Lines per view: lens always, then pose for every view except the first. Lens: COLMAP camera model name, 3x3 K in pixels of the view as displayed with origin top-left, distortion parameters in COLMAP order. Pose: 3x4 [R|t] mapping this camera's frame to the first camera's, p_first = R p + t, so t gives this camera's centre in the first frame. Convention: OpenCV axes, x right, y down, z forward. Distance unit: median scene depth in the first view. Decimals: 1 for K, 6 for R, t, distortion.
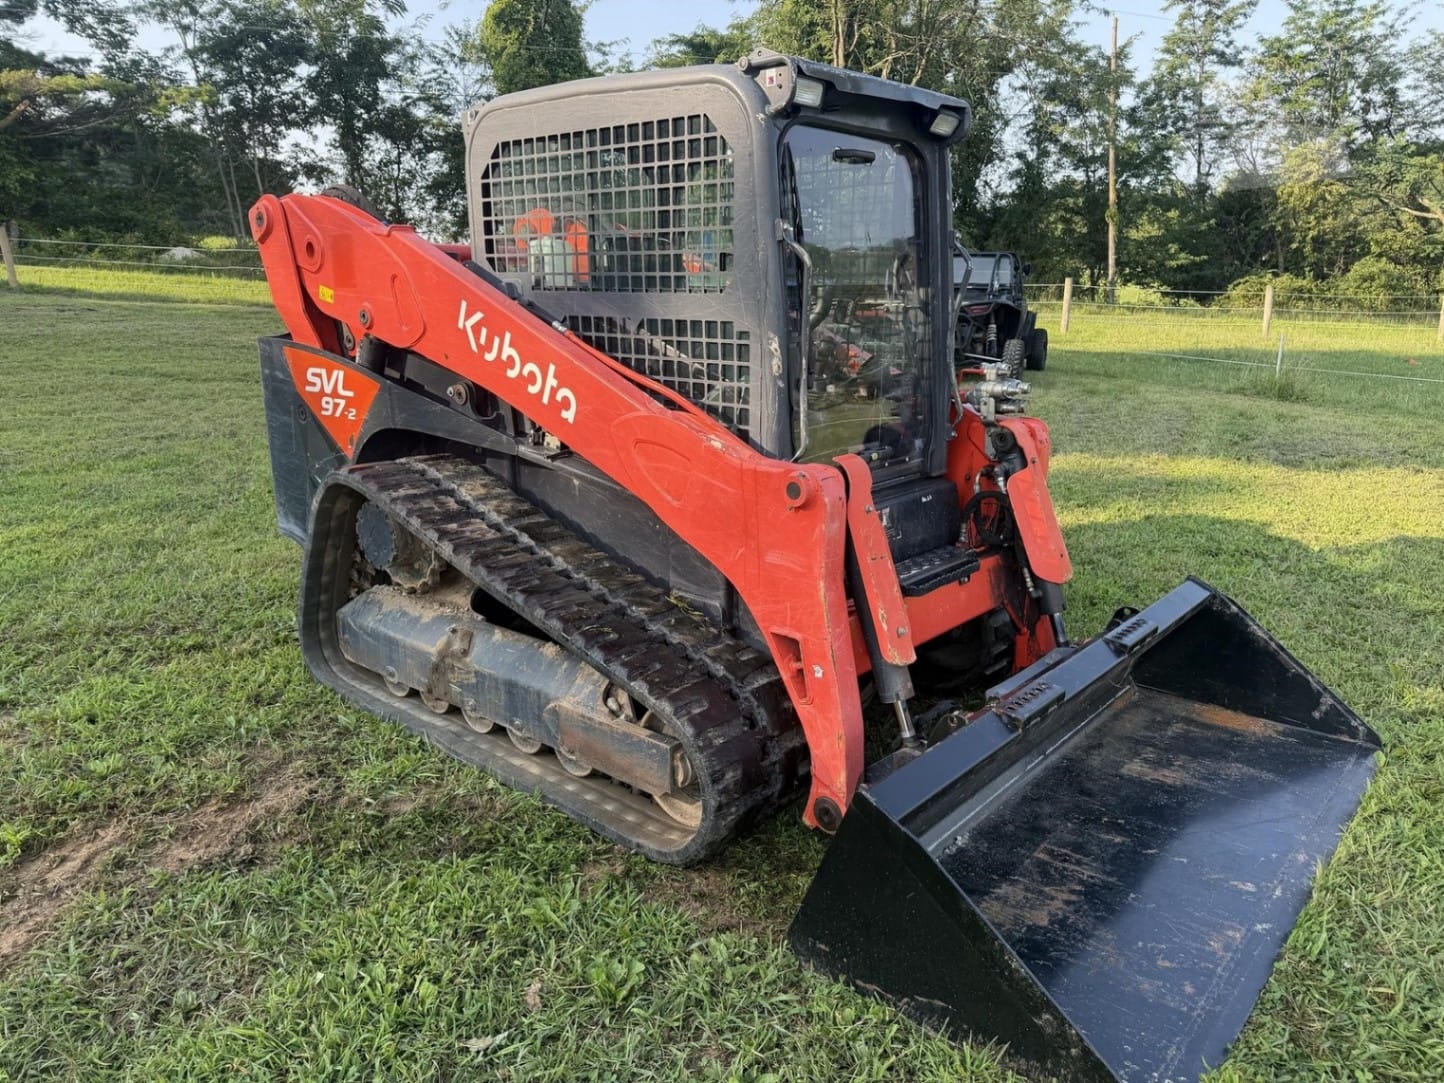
lens RADIAL K [[1043.3, 0, 714.0], [0, 1043.3, 565.3], [0, 0, 1]] dist [0.012675, -0.006124]
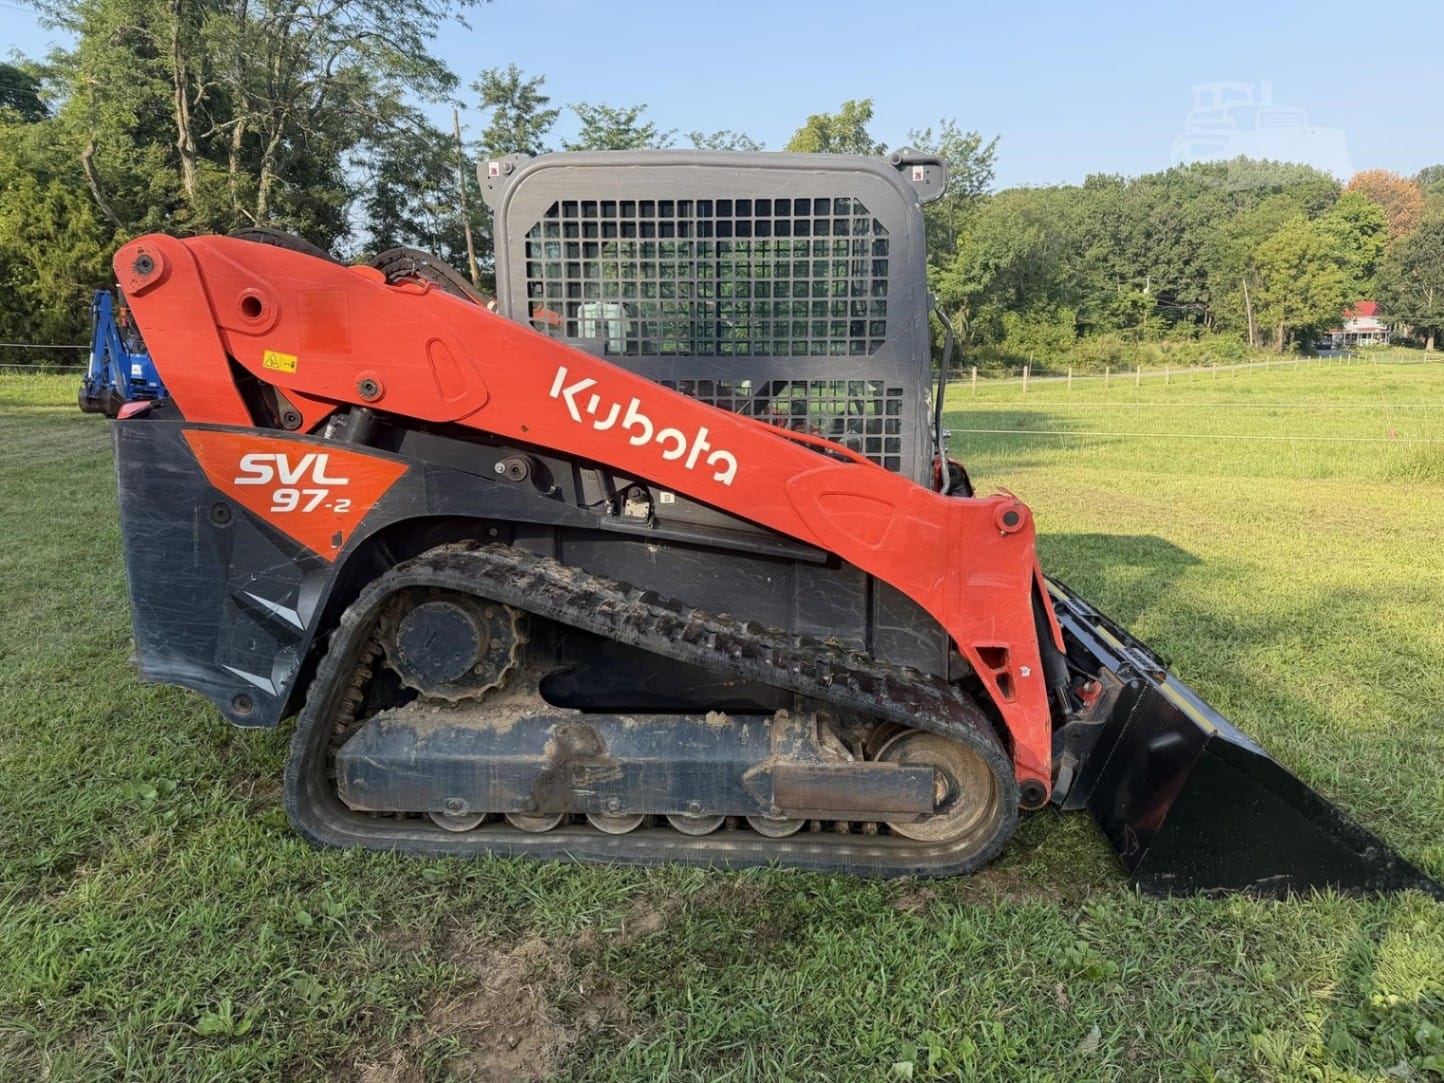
lens RADIAL K [[1066.7, 0, 722.0], [0, 1066.7, 541.5], [0, 0, 1]] dist [0.094133, -0.182904]
pose [[0.786717, -0.108752, 0.607659, -0.684287], [0.164873, 0.985618, -0.037060, -0.040846], [-0.594890, 0.129342, 0.793333, 0.176388]]
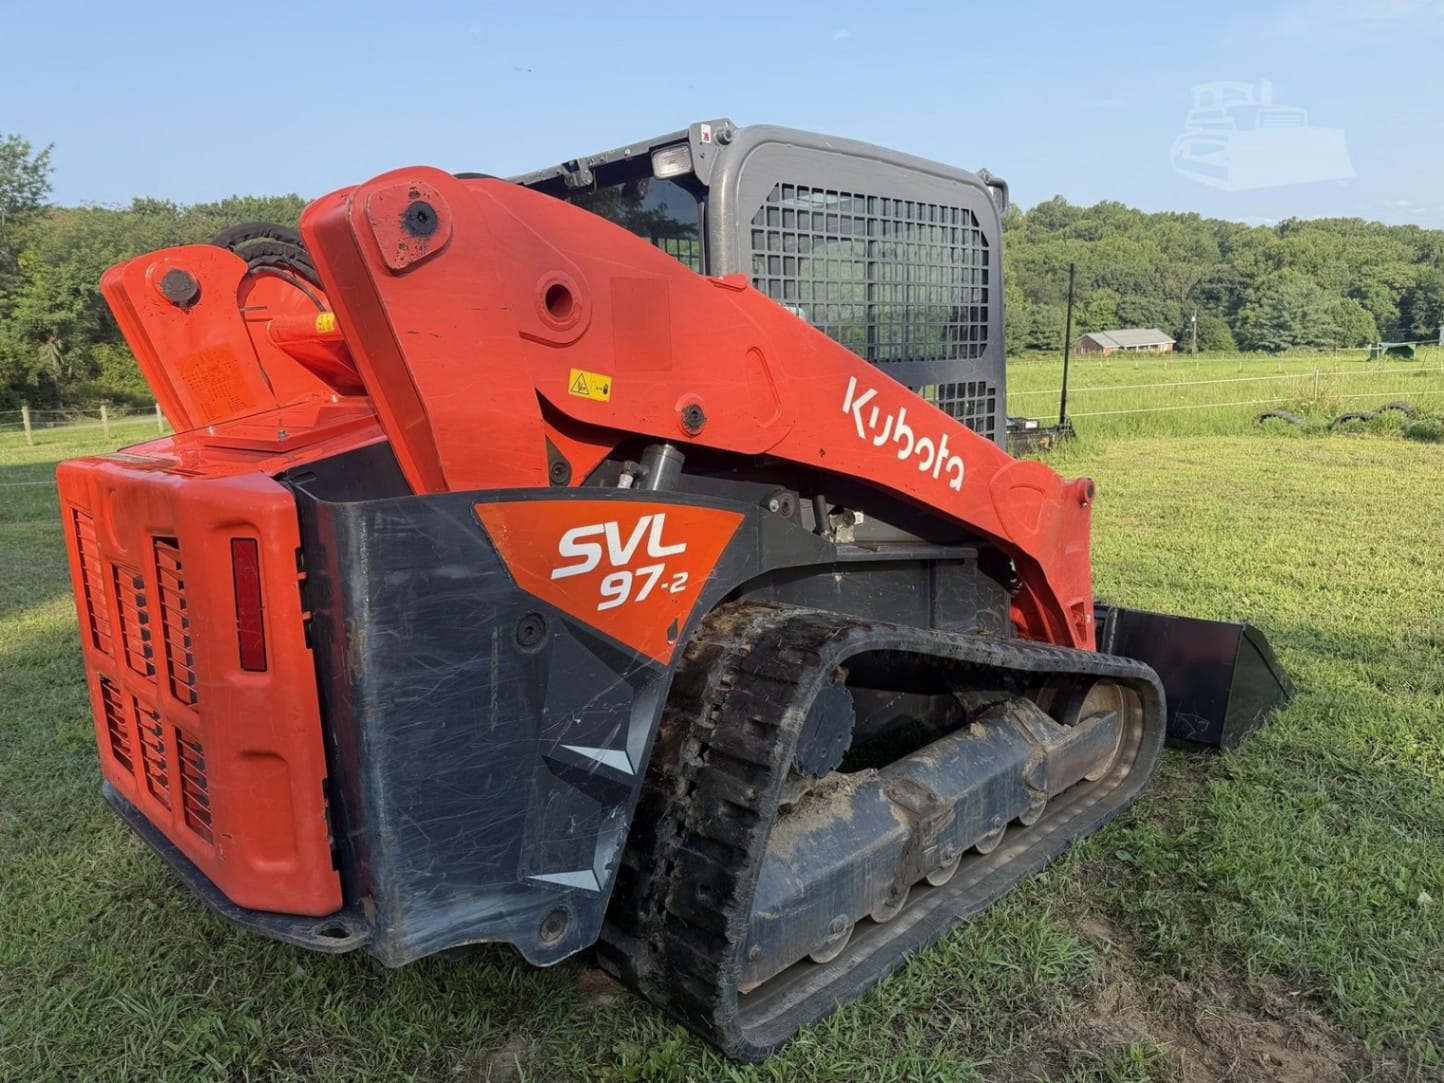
lens RADIAL K [[1026.0, 0, 749.1], [0, 1026.0, 545.0], [0, 0, 1]] dist [0.143918, -0.129066]
pose [[0.051616, -0.171822, 0.983775, -0.988765], [0.303237, 0.941275, 0.148490, -0.259800], [-0.951516, 0.290652, 0.100688, 0.981832]]
